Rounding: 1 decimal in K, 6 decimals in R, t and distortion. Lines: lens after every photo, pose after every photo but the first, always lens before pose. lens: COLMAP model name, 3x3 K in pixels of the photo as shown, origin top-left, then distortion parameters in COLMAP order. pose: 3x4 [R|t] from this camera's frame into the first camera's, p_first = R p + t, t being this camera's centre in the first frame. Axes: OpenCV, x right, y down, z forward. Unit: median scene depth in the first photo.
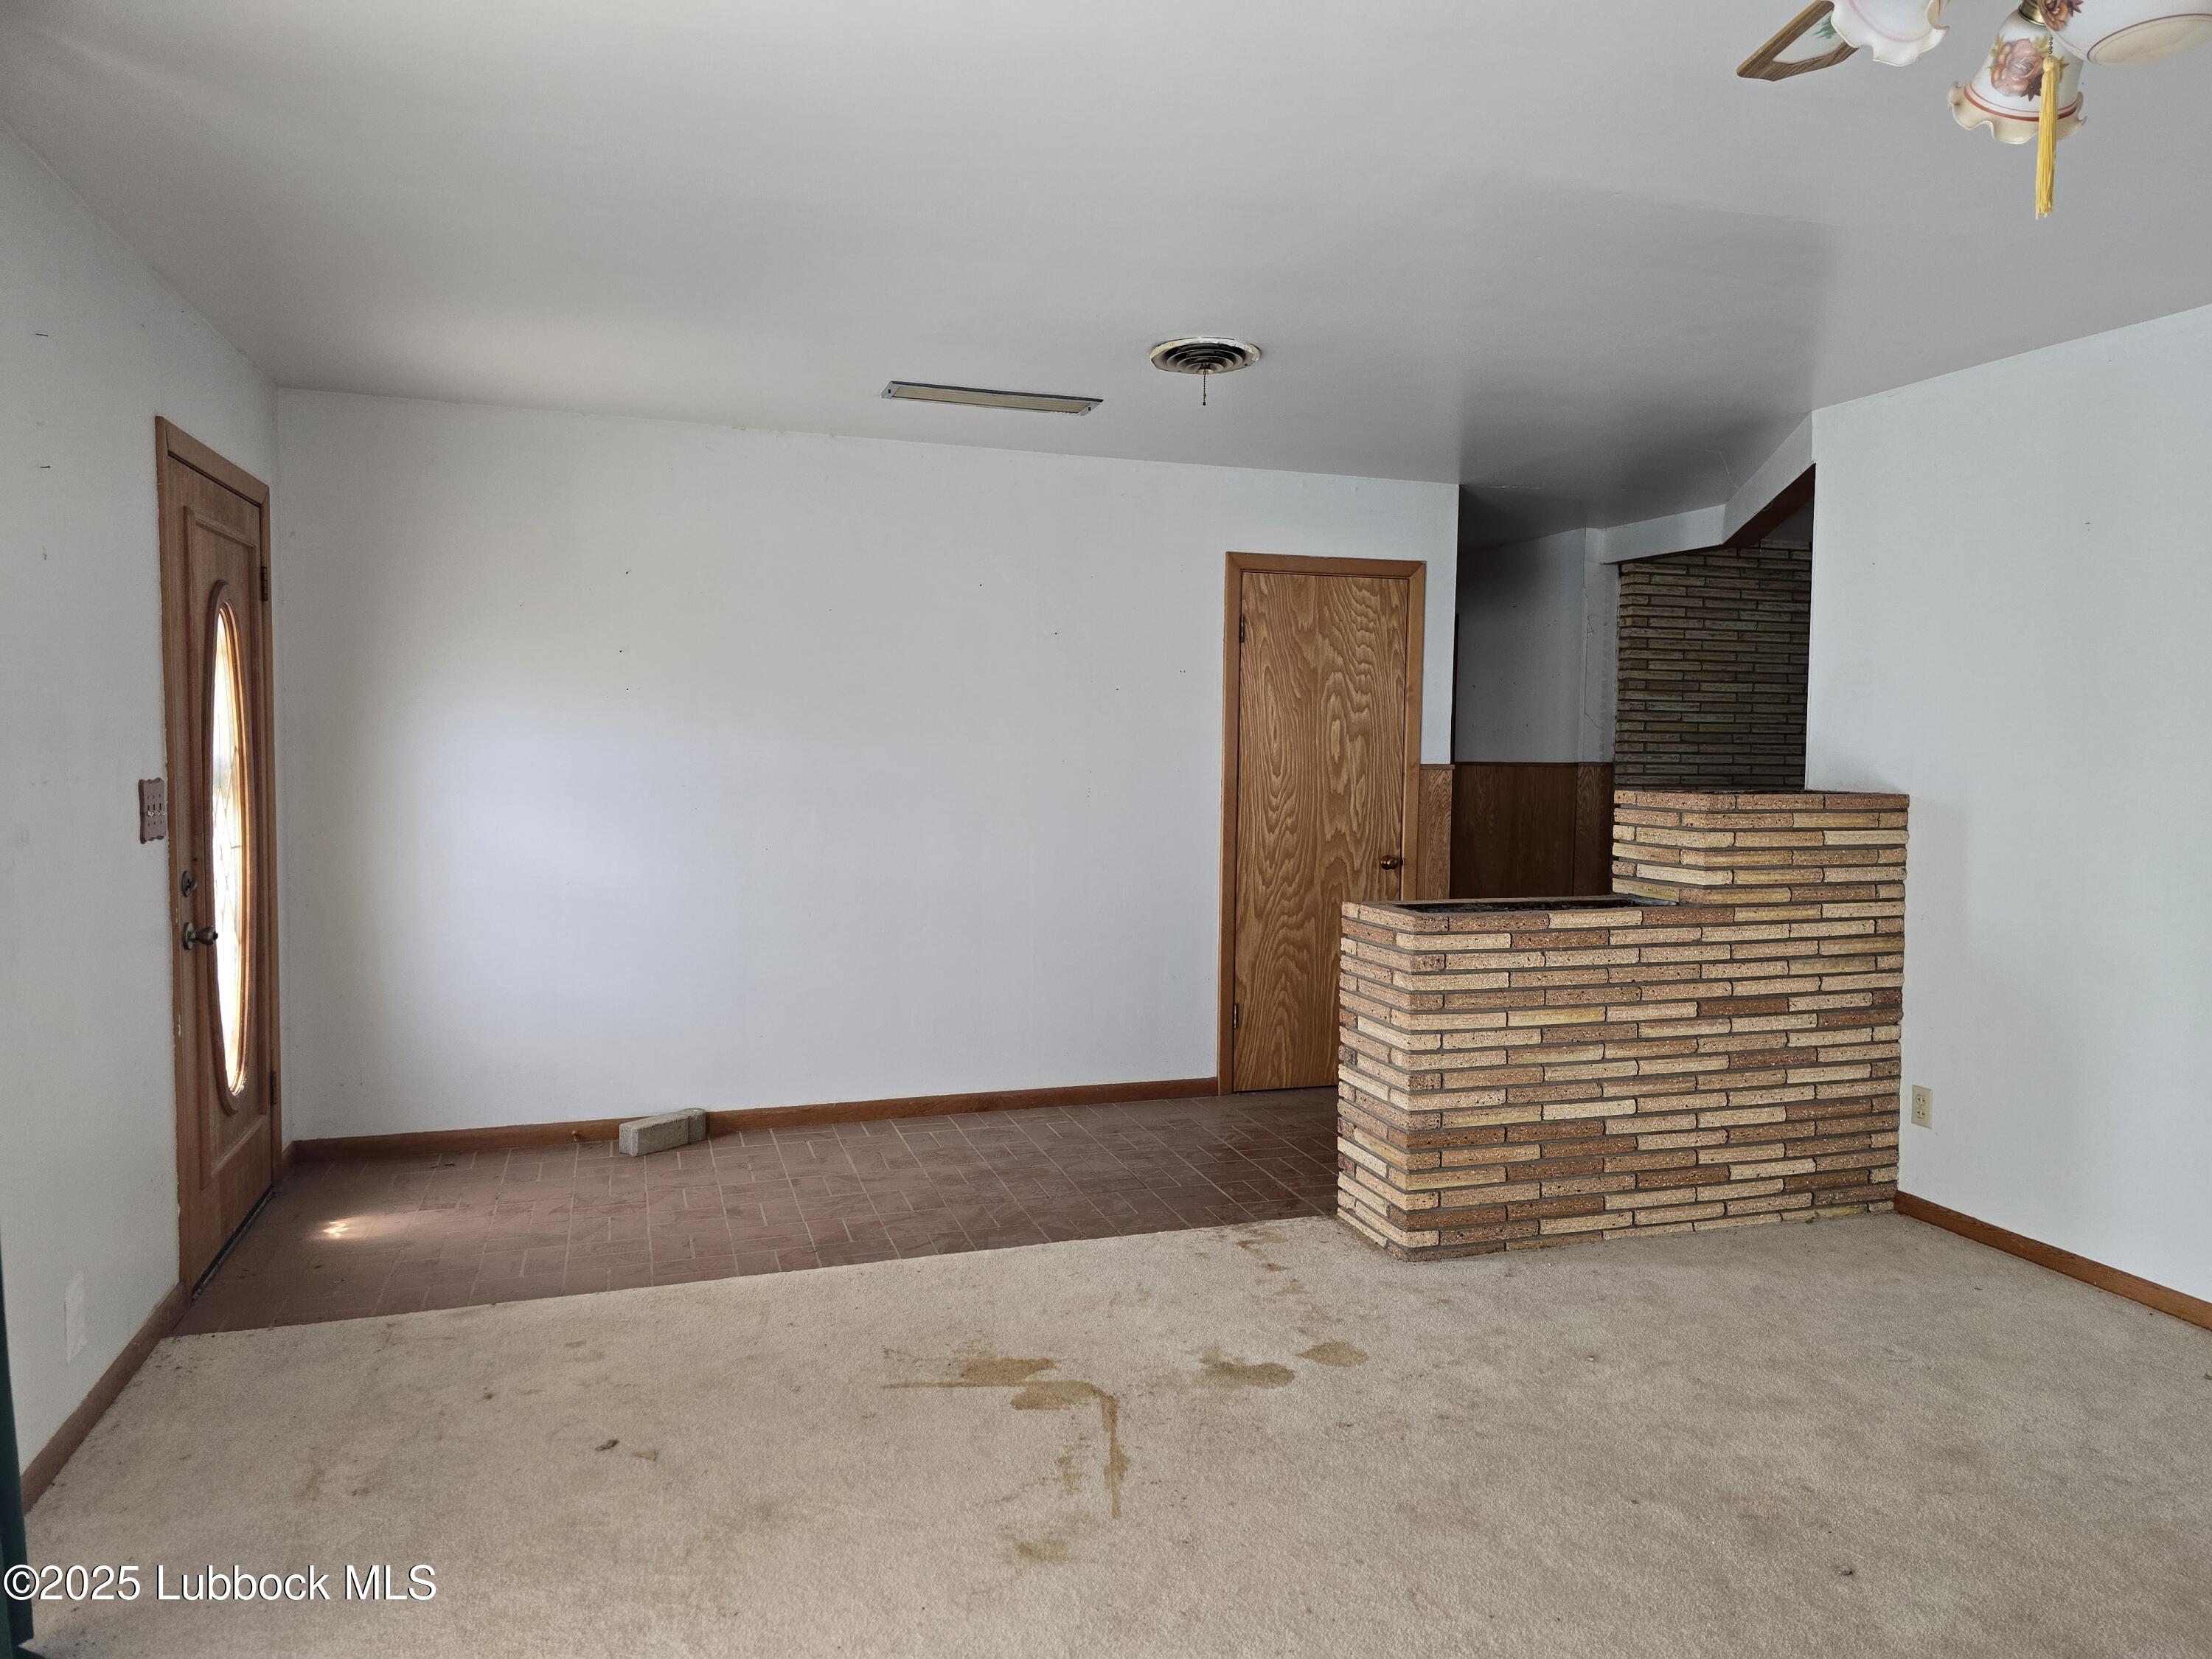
lens RADIAL K [[1490.6, 0, 1106.0], [0, 1490.6, 828.3], [0, 0, 1]] dist [0.008764, -0.003156]
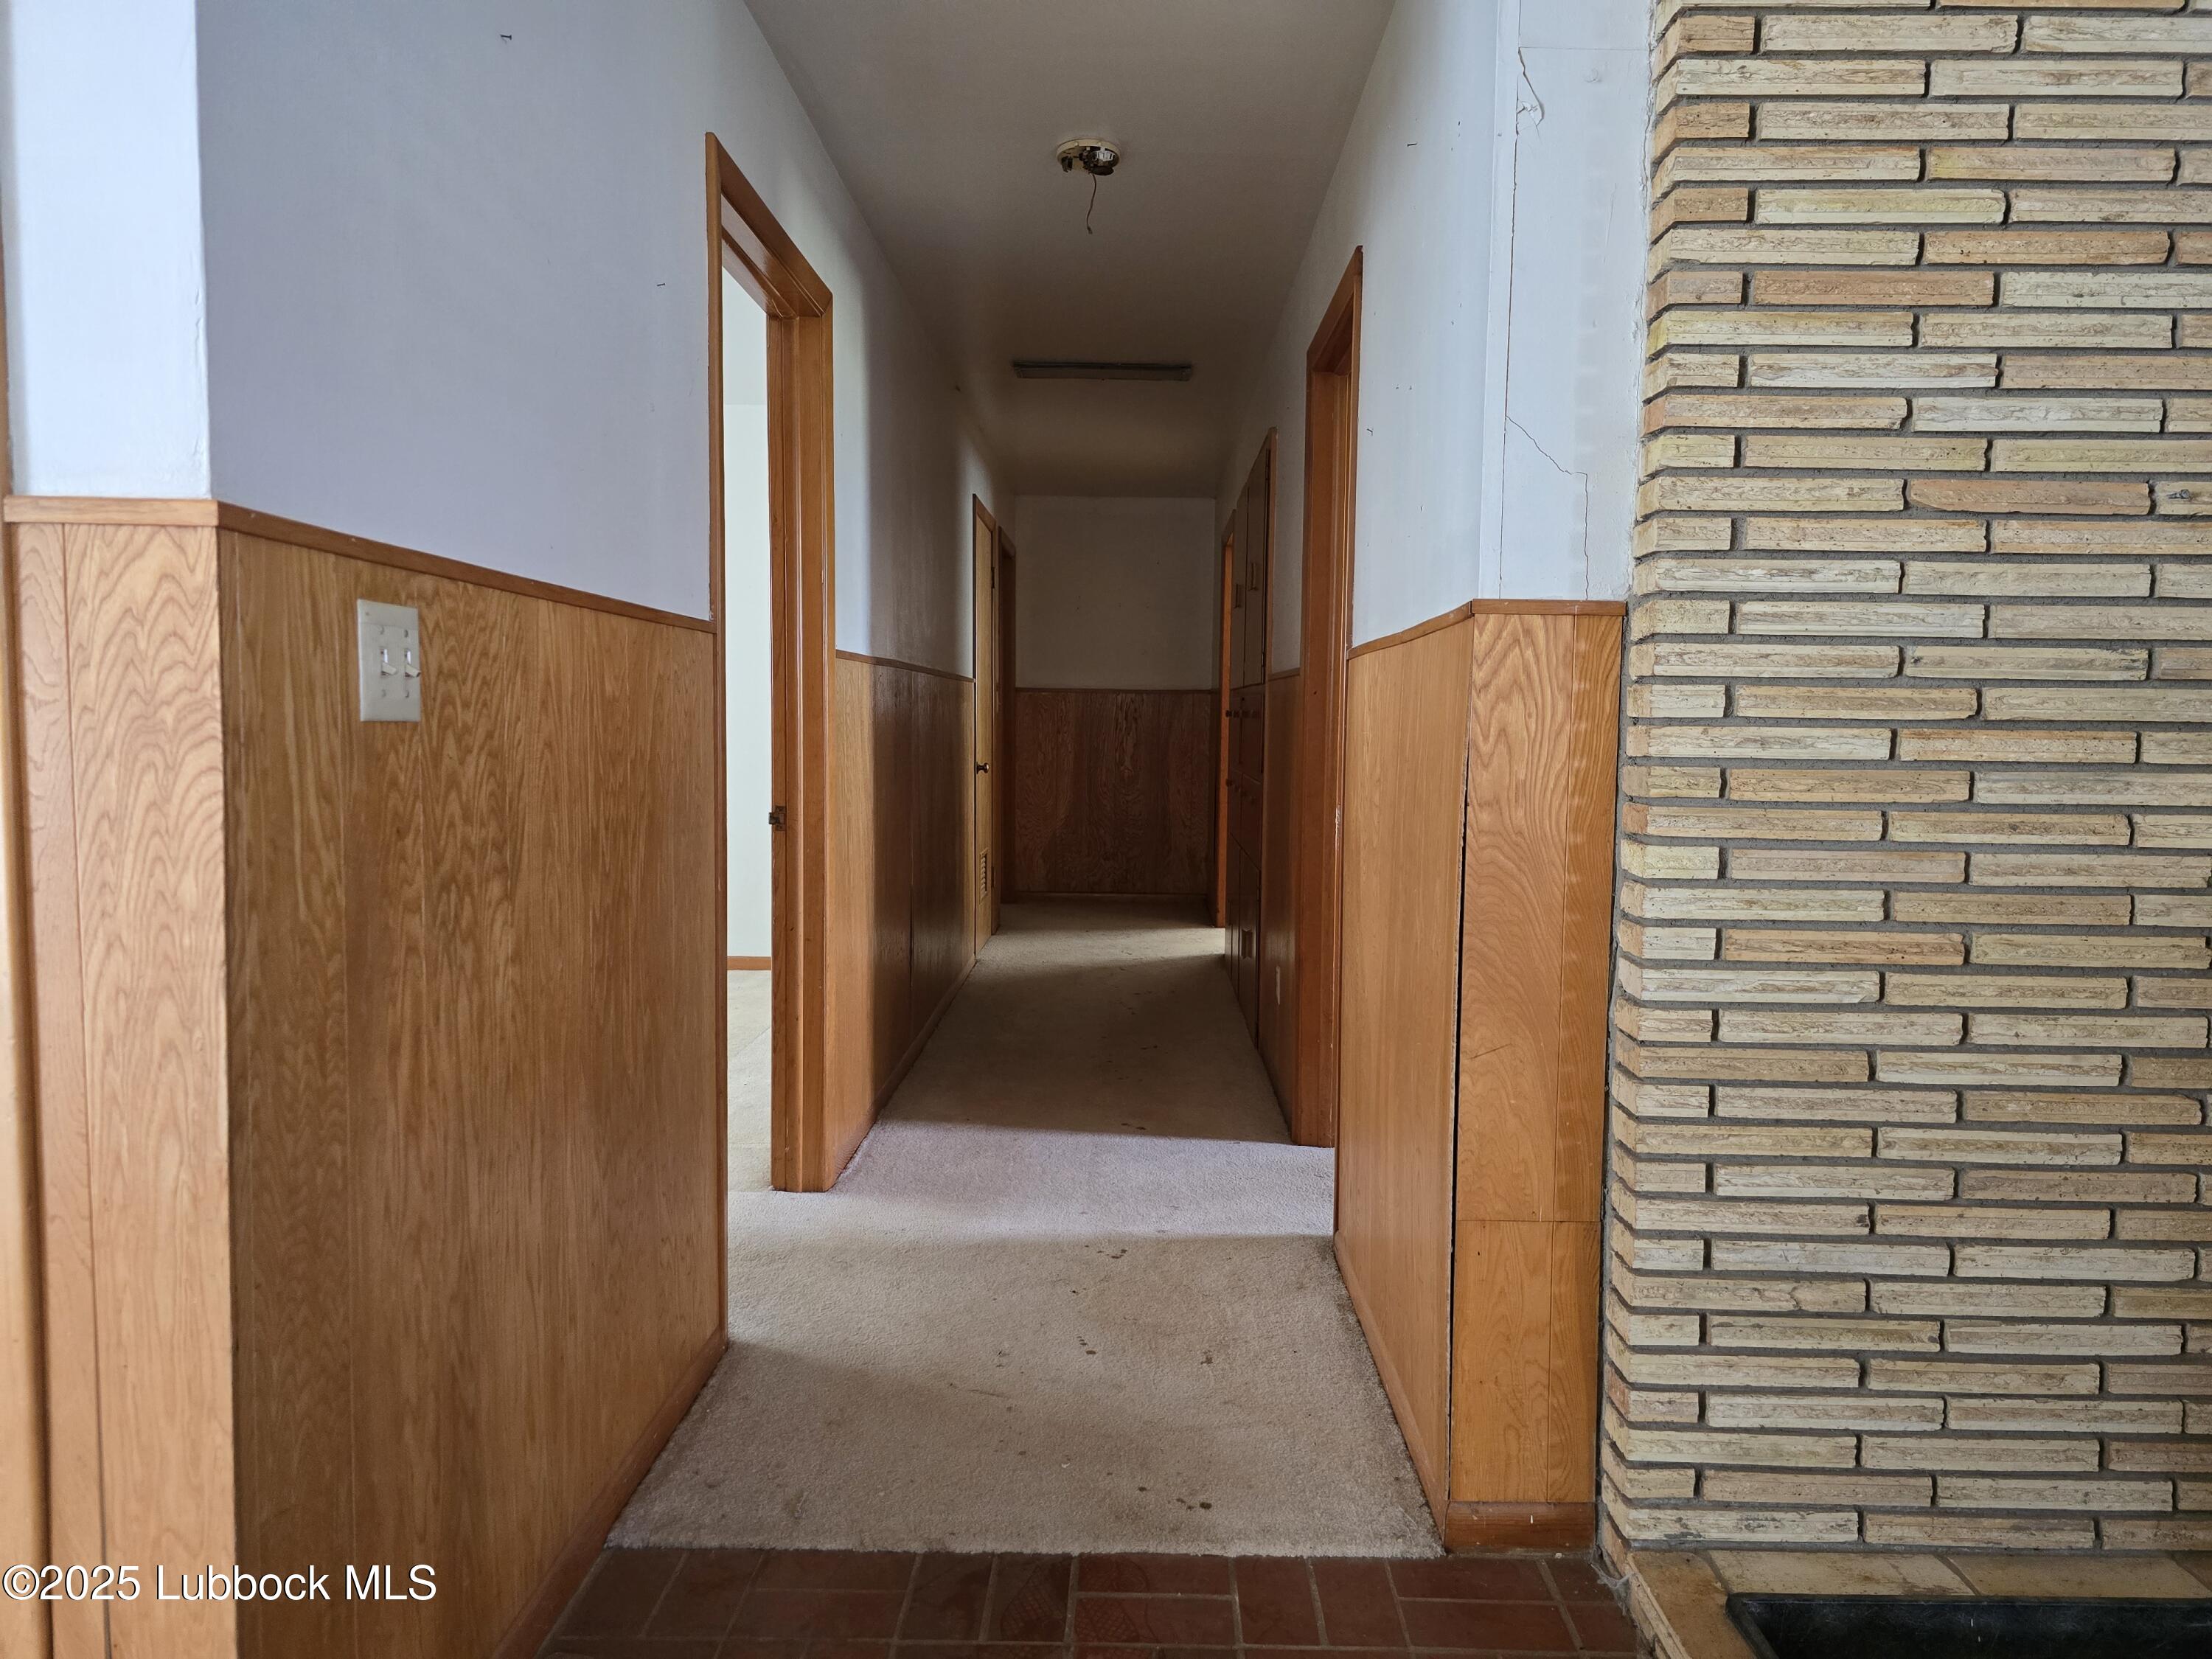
lens RADIAL K [[1490.6, 0, 1109.1], [0, 1490.6, 830.2], [0, 0, 1]] dist [0.008764, -0.003156]
pose [[0.951687, 0.020734, -0.306369, 0.335175], [-0.017391, 0.999756, 0.013640, -0.004439], [0.306577, -0.007653, 0.951815, 0.715004]]
